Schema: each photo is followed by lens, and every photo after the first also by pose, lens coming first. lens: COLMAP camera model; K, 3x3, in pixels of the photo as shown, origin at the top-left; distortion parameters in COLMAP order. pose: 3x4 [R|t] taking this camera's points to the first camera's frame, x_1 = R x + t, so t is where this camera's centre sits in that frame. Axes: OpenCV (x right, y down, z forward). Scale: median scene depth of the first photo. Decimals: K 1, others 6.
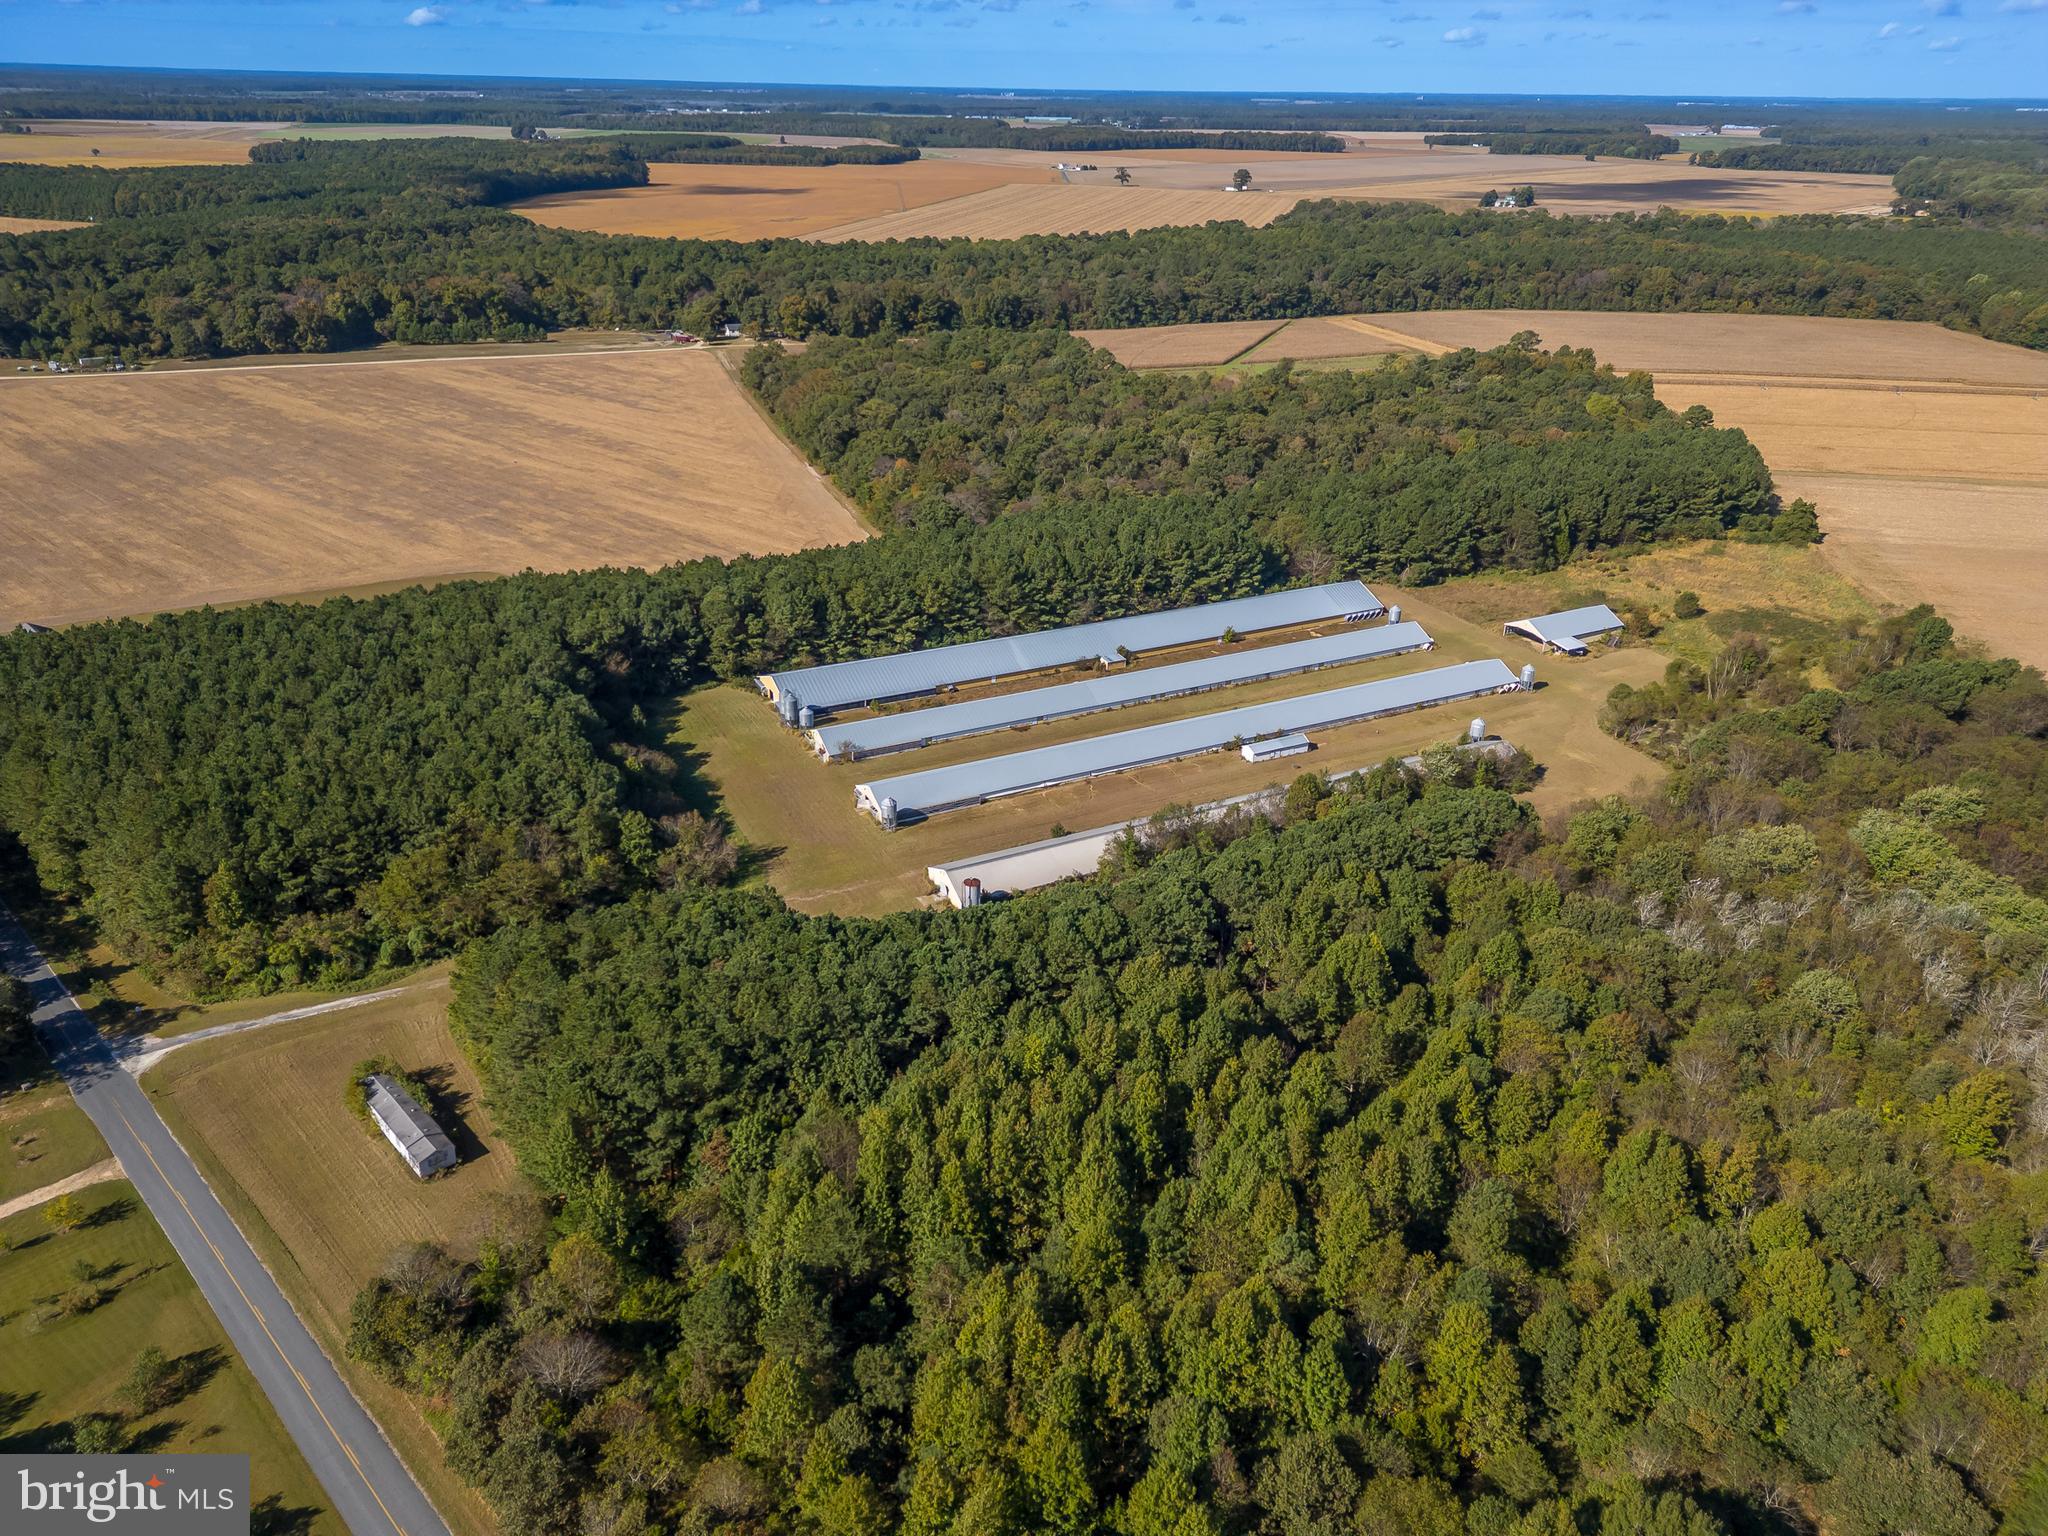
lens RADIAL K [[1416.8, 0, 1034.9], [0, 1416.8, 764.1], [0, 0, 1]] dist [0.064551, -0.052945]
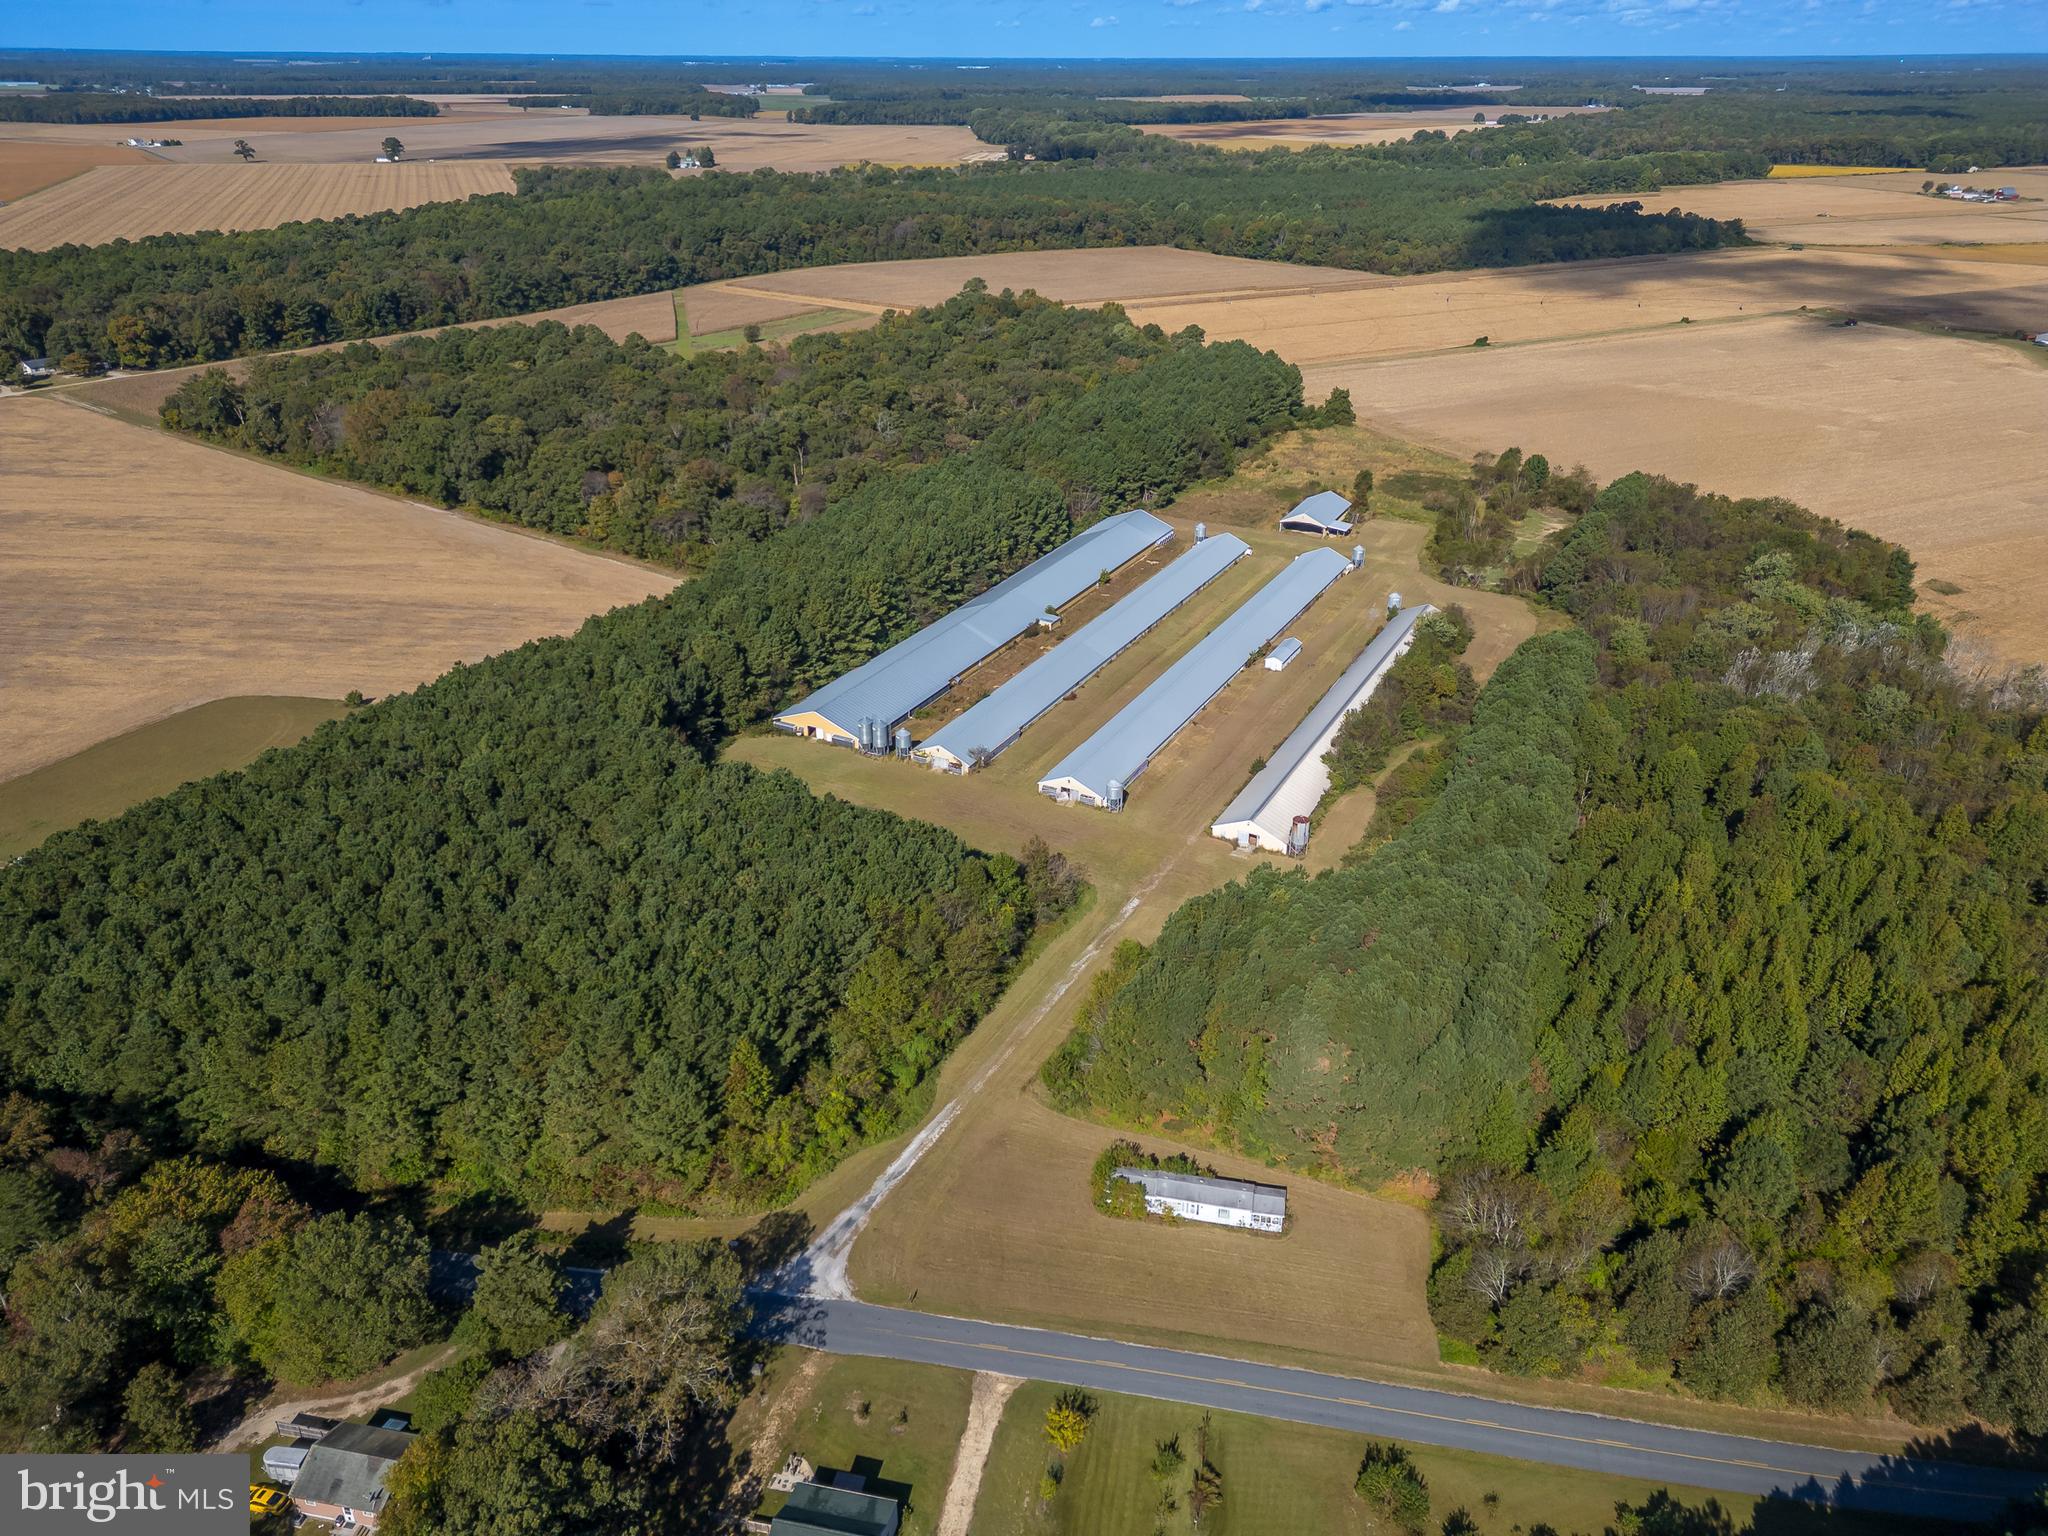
lens RADIAL K [[1401.9, 0, 1024.0], [0, 1401.9, 768.0], [0, 0, 1]] dist [0.073976, -0.052173]
pose [[0.823542, -0.269018, 0.499407, -0.416282], [0.255273, 0.961968, 0.097231, -0.062062], [-0.506570, 0.047411, 0.860894, 0.116740]]
